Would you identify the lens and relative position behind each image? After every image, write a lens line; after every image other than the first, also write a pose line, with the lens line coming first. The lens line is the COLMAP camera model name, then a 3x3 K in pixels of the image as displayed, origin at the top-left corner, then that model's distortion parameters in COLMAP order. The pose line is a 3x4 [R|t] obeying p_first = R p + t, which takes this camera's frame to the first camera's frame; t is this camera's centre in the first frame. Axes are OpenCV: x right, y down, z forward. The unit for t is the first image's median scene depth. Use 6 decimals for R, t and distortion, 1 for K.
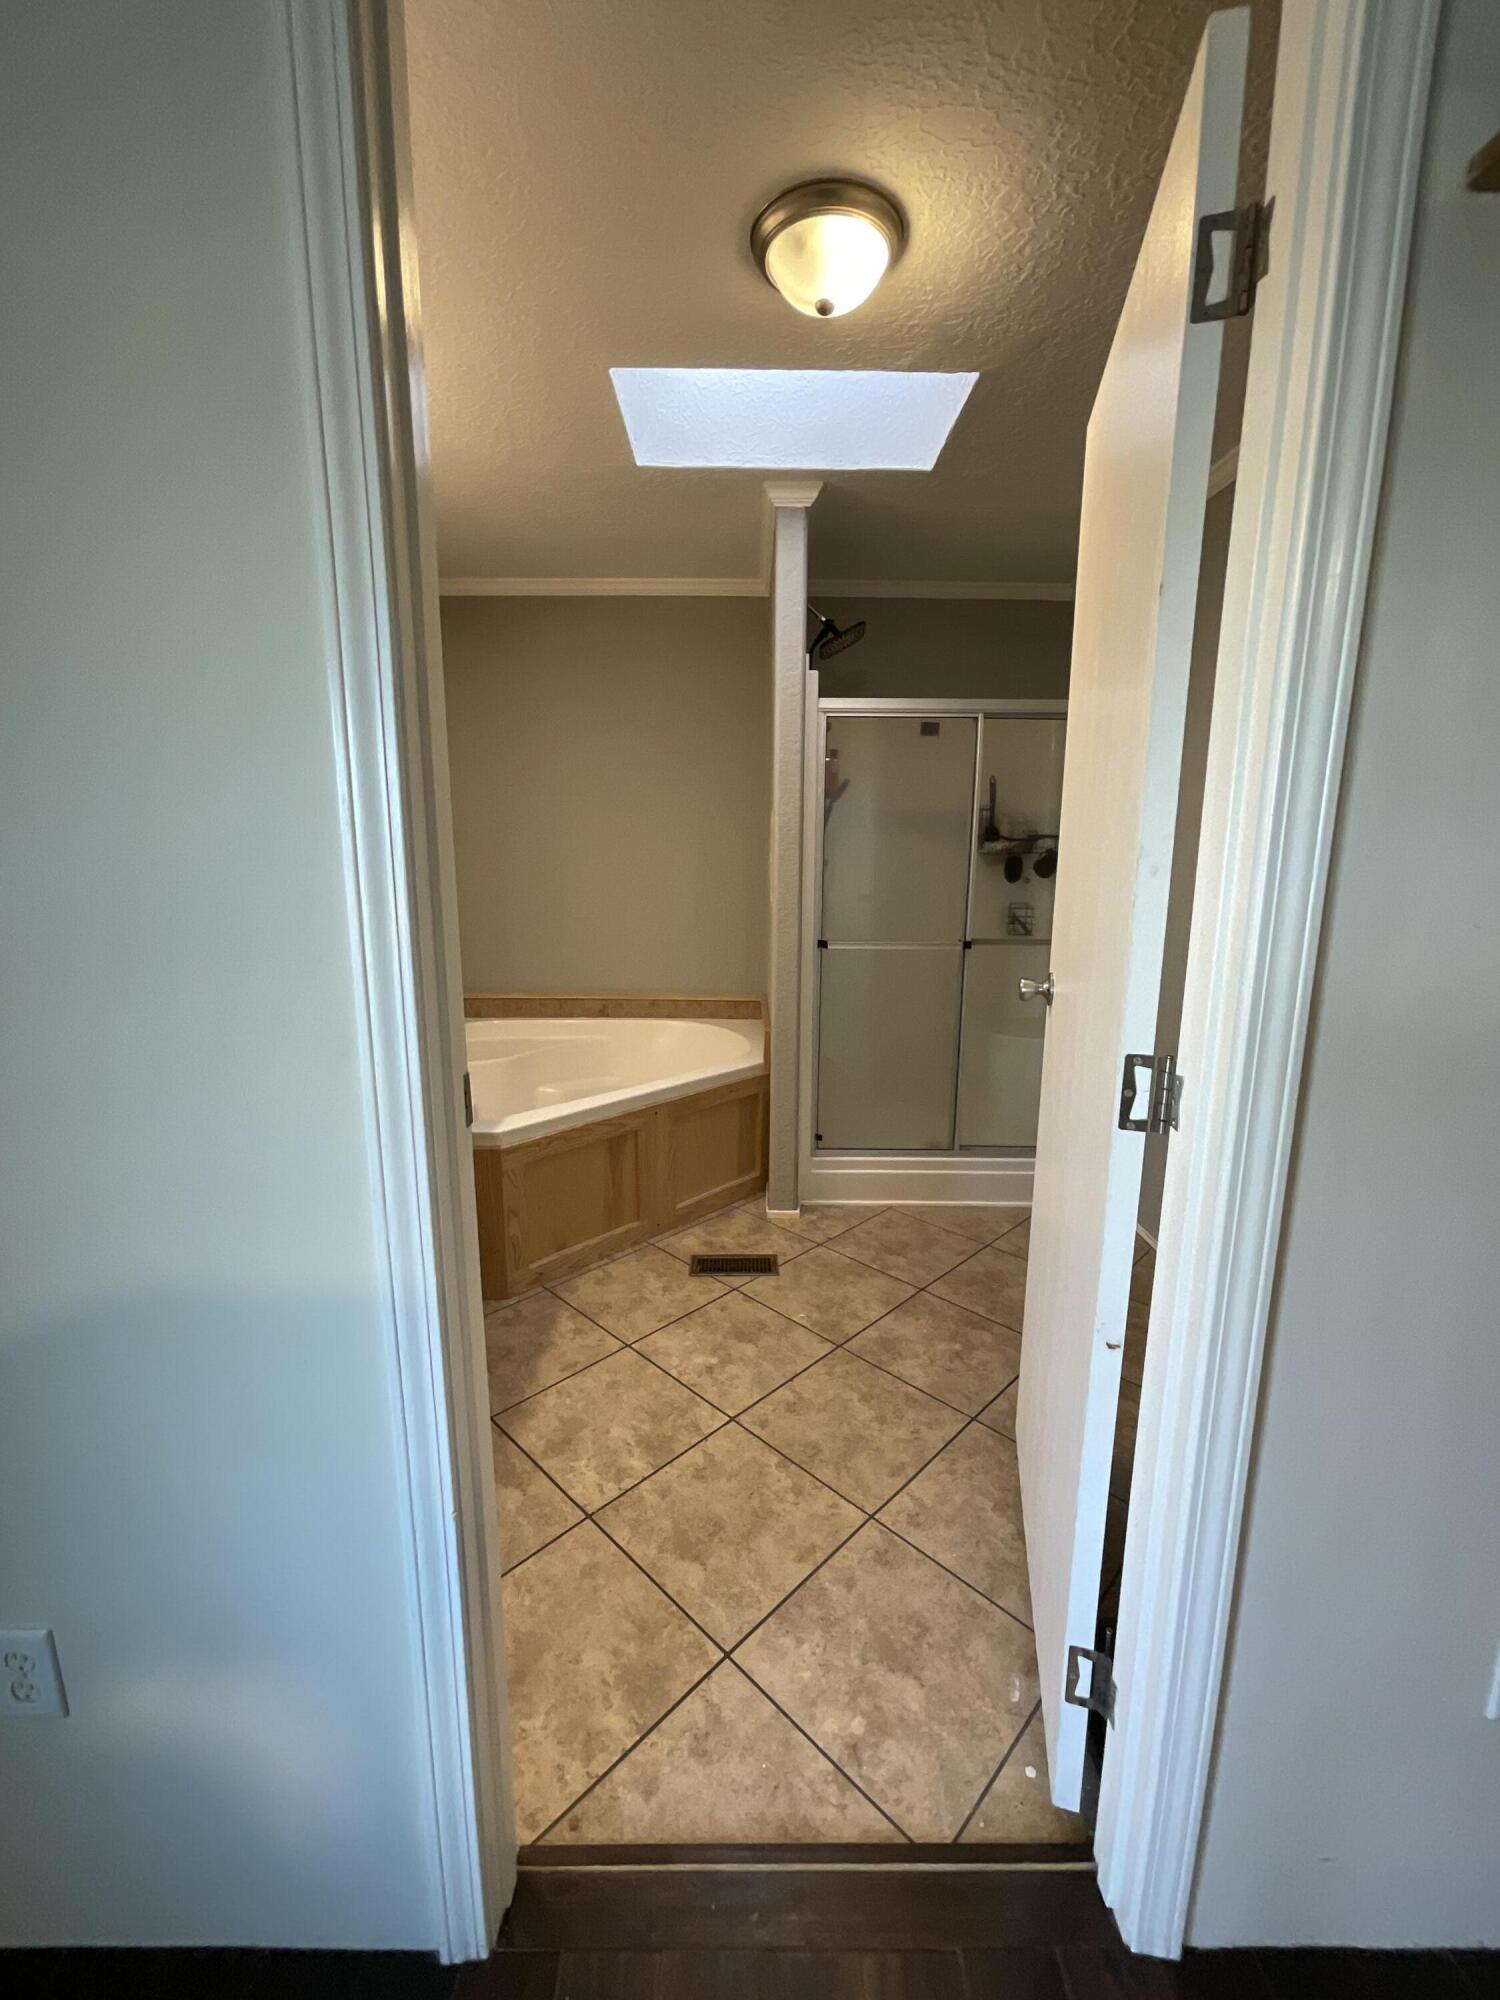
lens RADIAL K [[813.2, 0, 750.7], [0, 813.2, 996.7], [0, 0, 1]] dist [0.001549, 0.003078]
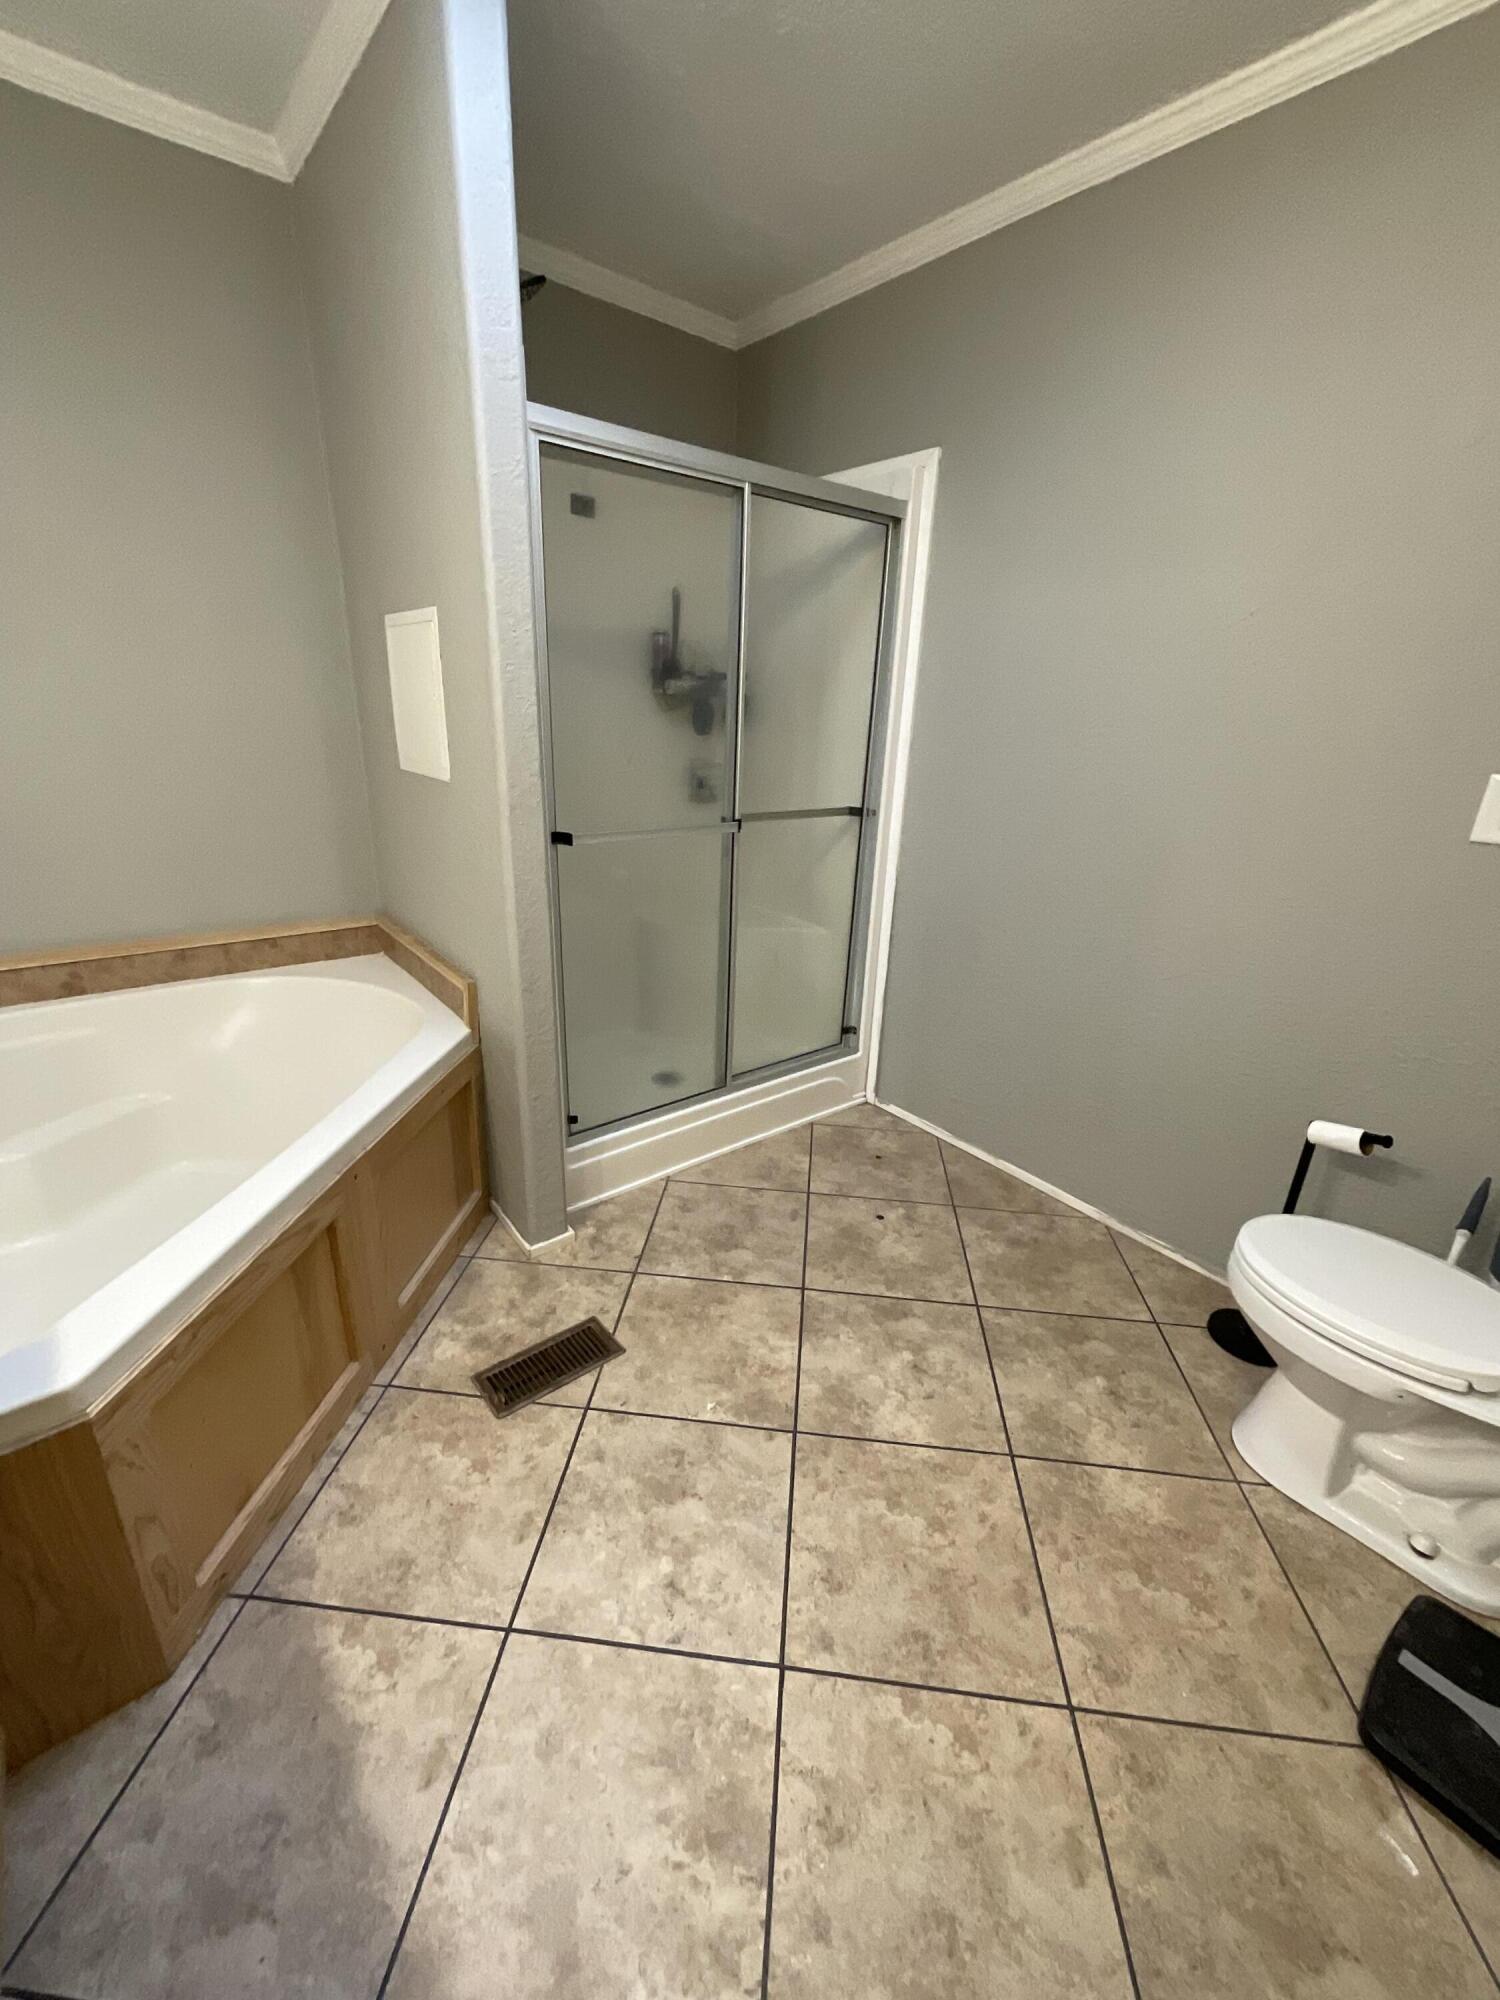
lens RADIAL K [[813.2, 0, 748.7], [0, 813.2, 998.3], [0, 0, 1]] dist [0.001549, 0.003078]
pose [[0.778401, -0.196774, 0.596131, -0.248533], [0.083280, 0.973580, 0.212620, -0.082001], [-0.622219, -0.115857, 0.774222, 0.485991]]
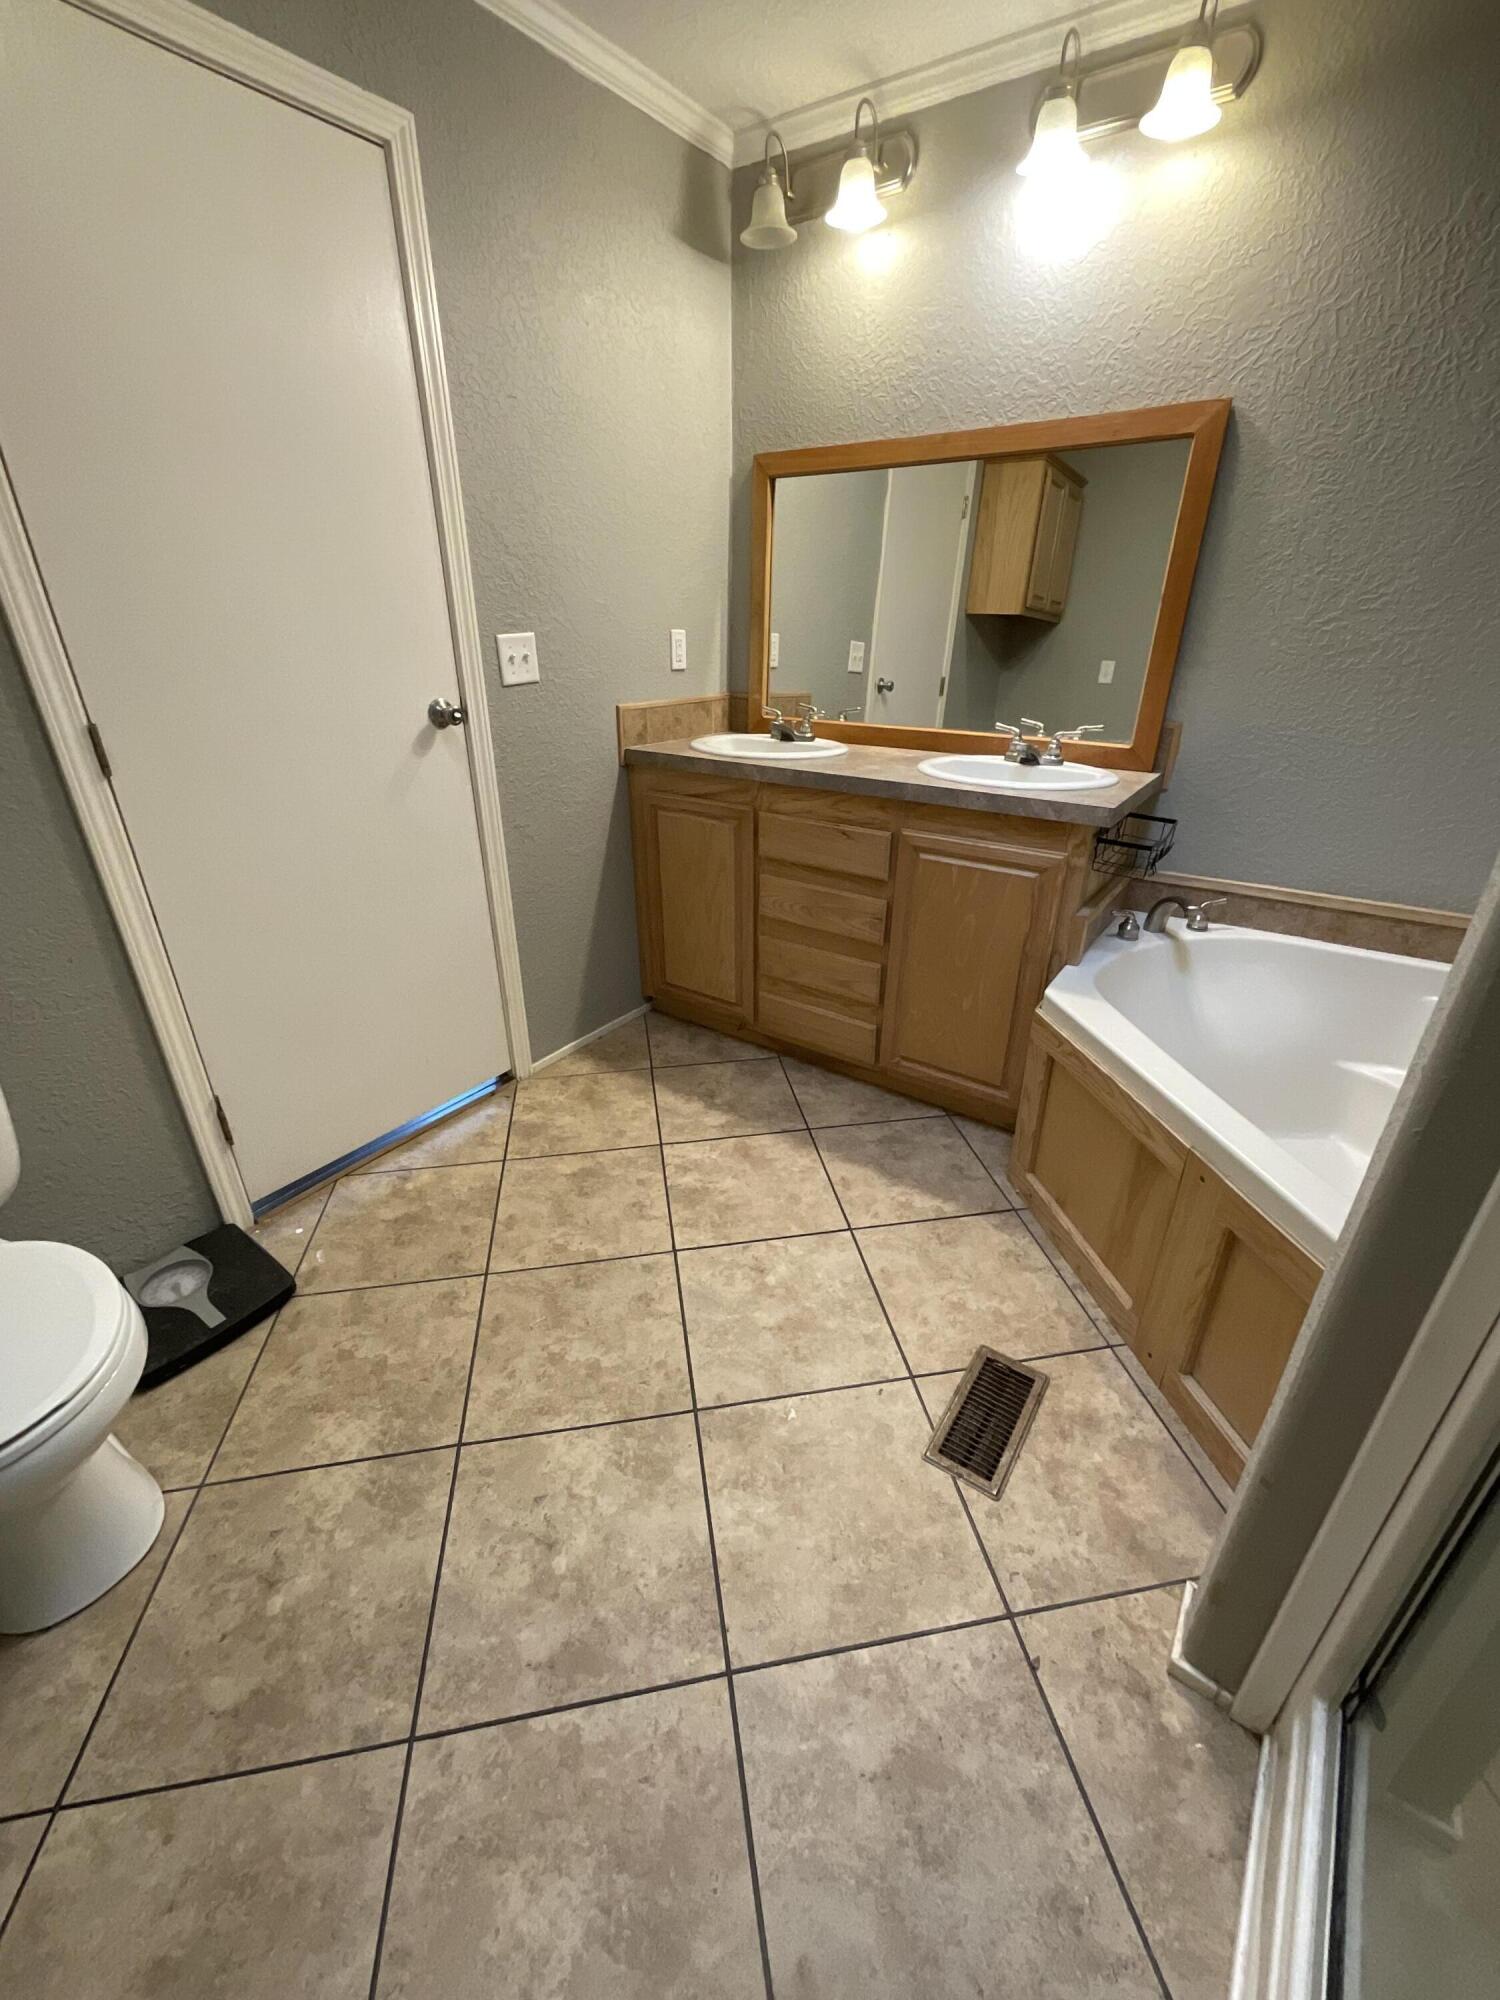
lens RADIAL K [[813.2, 0, 753.8], [0, 813.2, 998.5], [0, 0, 1]] dist [0.001549, 0.003078]
pose [[-0.575321, 0.349576, -0.739461, 0.420541], [-0.155262, 0.840953, 0.518354, -0.186332], [0.803056, 0.413030, -0.429542, 1.098519]]
